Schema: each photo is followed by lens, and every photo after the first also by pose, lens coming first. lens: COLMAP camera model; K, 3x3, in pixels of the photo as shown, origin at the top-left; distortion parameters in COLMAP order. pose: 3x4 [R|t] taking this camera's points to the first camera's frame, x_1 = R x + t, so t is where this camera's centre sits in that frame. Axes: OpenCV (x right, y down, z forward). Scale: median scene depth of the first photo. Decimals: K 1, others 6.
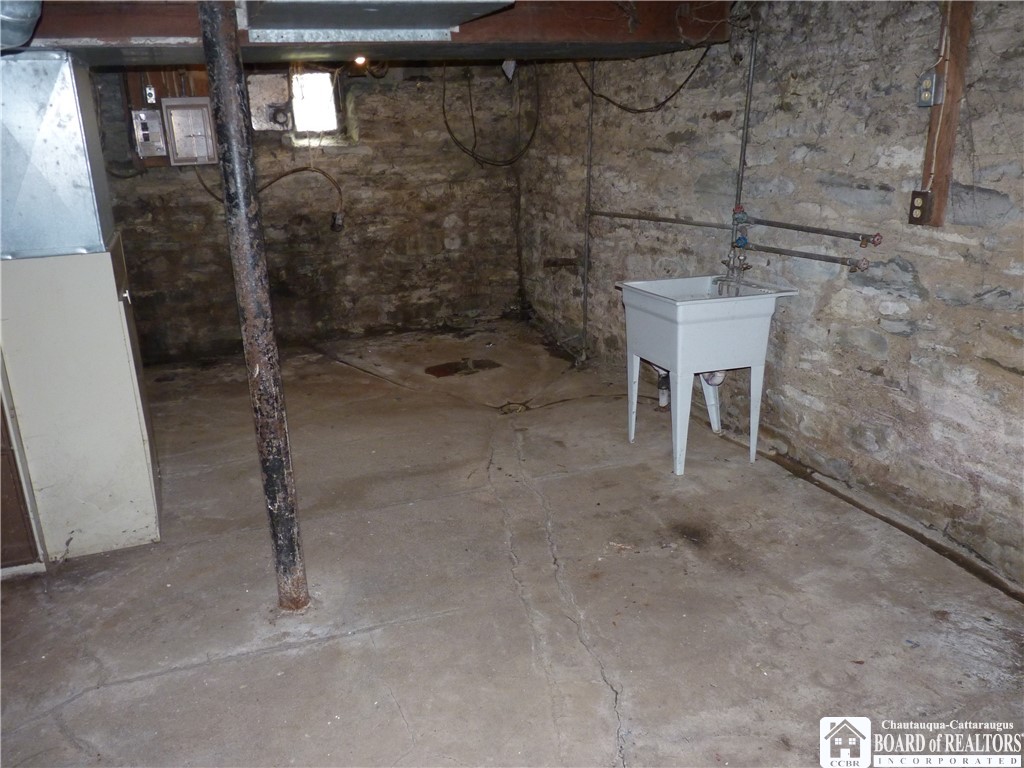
lens RADIAL K [[825.3, 0, 509.3], [0, 825.3, 384.3], [0, 0, 1]] dist [-0.015291, 0.005036]
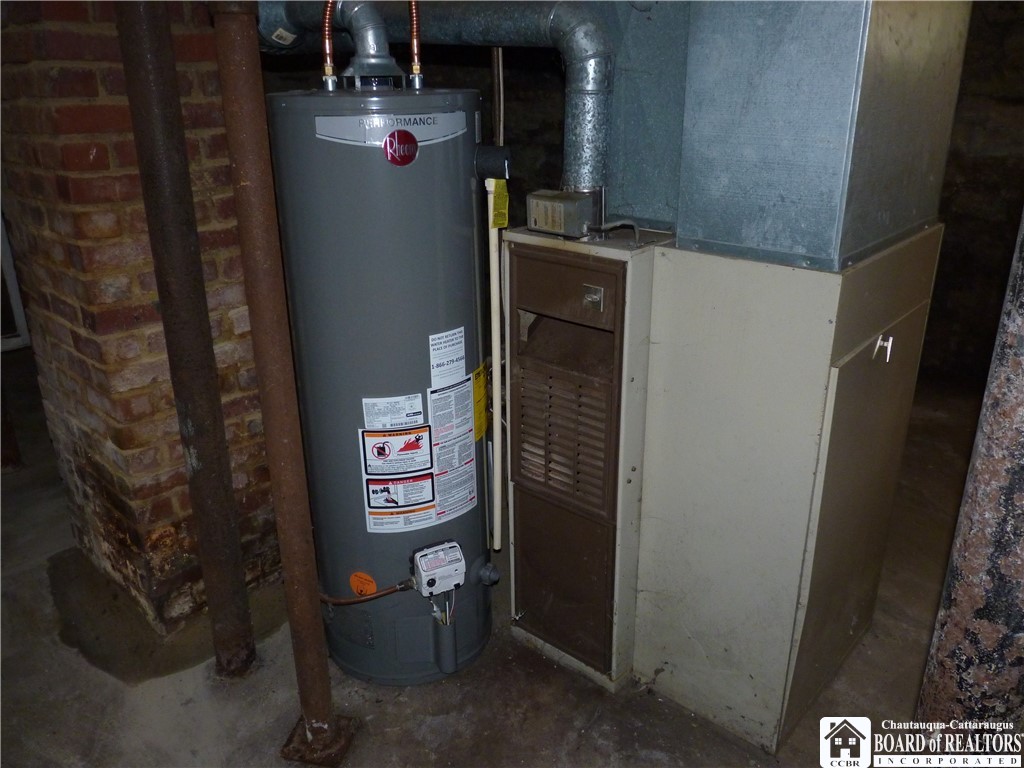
lens RADIAL K [[825.3, 0, 509.3], [0, 825.3, 384.3], [0, 0, 1]] dist [-0.015291, 0.005036]
pose [[0.451507, 0.348606, -0.821350, -0.070638], [-0.280115, 0.929361, 0.240466, -0.085785], [0.847158, 0.121500, 0.517262, 0.297969]]
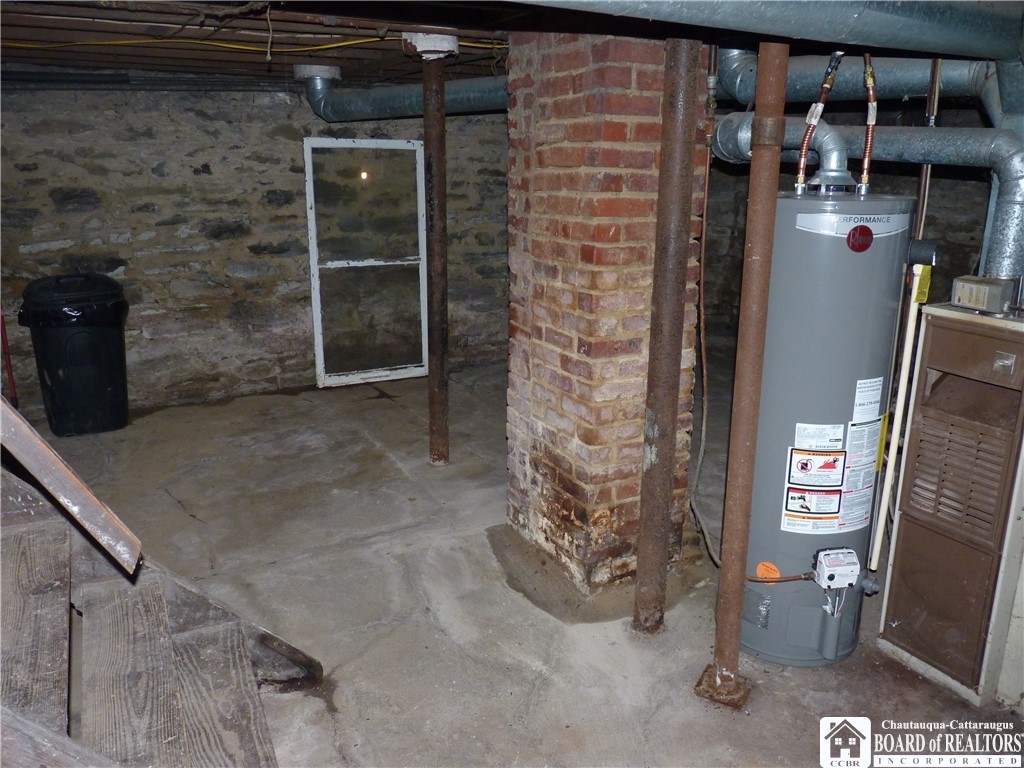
lens RADIAL K [[825.3, 0, 509.3], [0, 825.3, 384.3], [0, 0, 1]] dist [-0.015291, 0.005036]
pose [[0.135443, 0.301035, -0.943946, 0.016108], [-0.312296, 0.917131, 0.247673, -0.062970], [0.940280, 0.261245, 0.218231, 0.176714]]
